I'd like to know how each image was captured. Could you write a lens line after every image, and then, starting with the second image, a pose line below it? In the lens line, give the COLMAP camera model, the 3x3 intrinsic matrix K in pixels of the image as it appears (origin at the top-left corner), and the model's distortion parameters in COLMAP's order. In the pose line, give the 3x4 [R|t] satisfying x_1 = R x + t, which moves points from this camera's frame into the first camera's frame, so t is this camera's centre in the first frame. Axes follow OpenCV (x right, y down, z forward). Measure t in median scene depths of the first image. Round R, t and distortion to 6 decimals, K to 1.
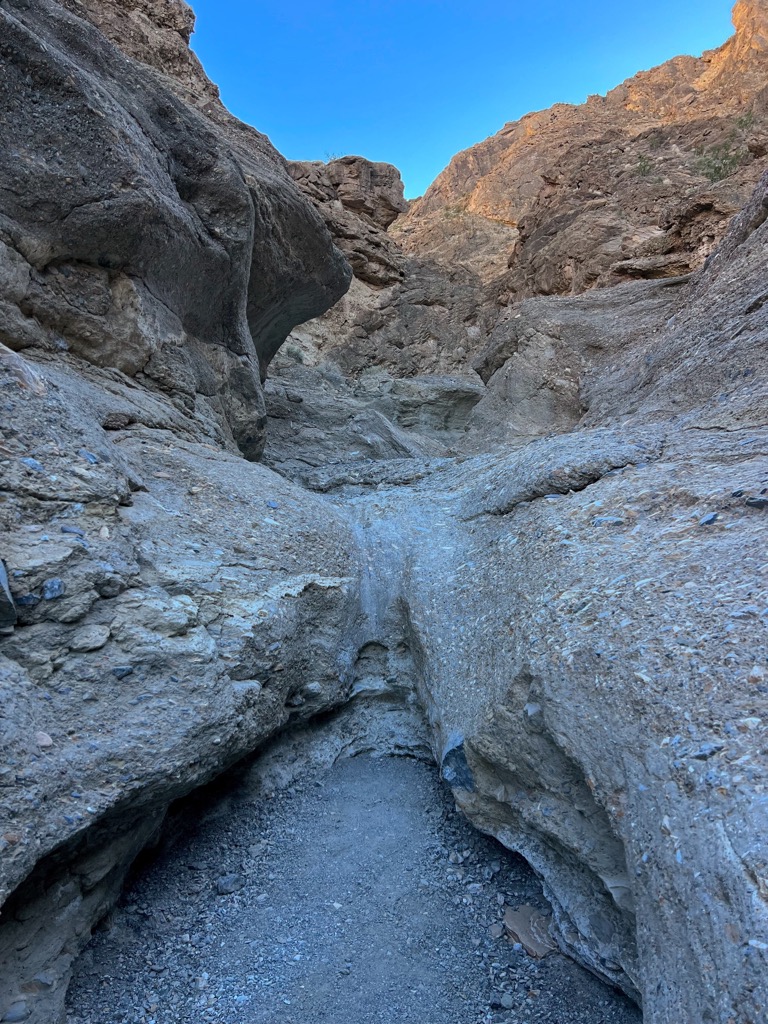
lens RADIAL K [[762.4, 0, 379.7], [0, 762.4, 510.6], [0, 0, 1]] dist [0.009512, 0.000420]
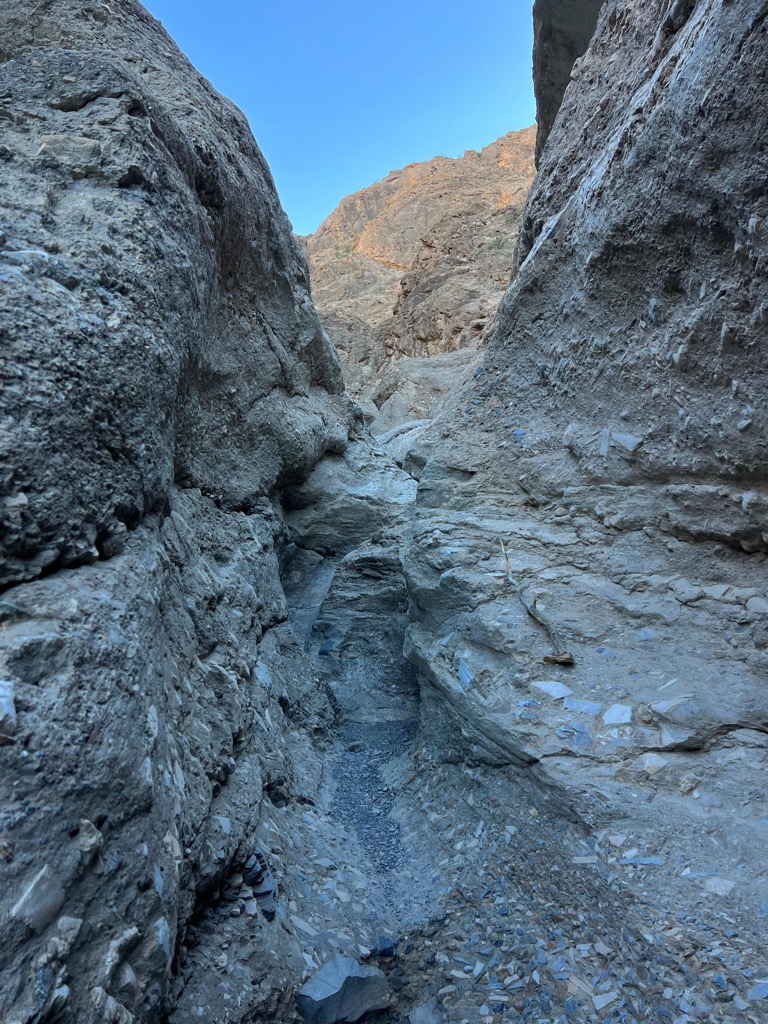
lens RADIAL K [[762.4, 0, 386.1], [0, 762.4, 514.6], [0, 0, 1]] dist [0.009512, 0.000420]
pose [[0.988212, -0.002777, 0.153065, -0.031535], [0.007496, 0.999514, -0.030263, 0.035866], [-0.152906, 0.031053, 0.987753, -0.199033]]
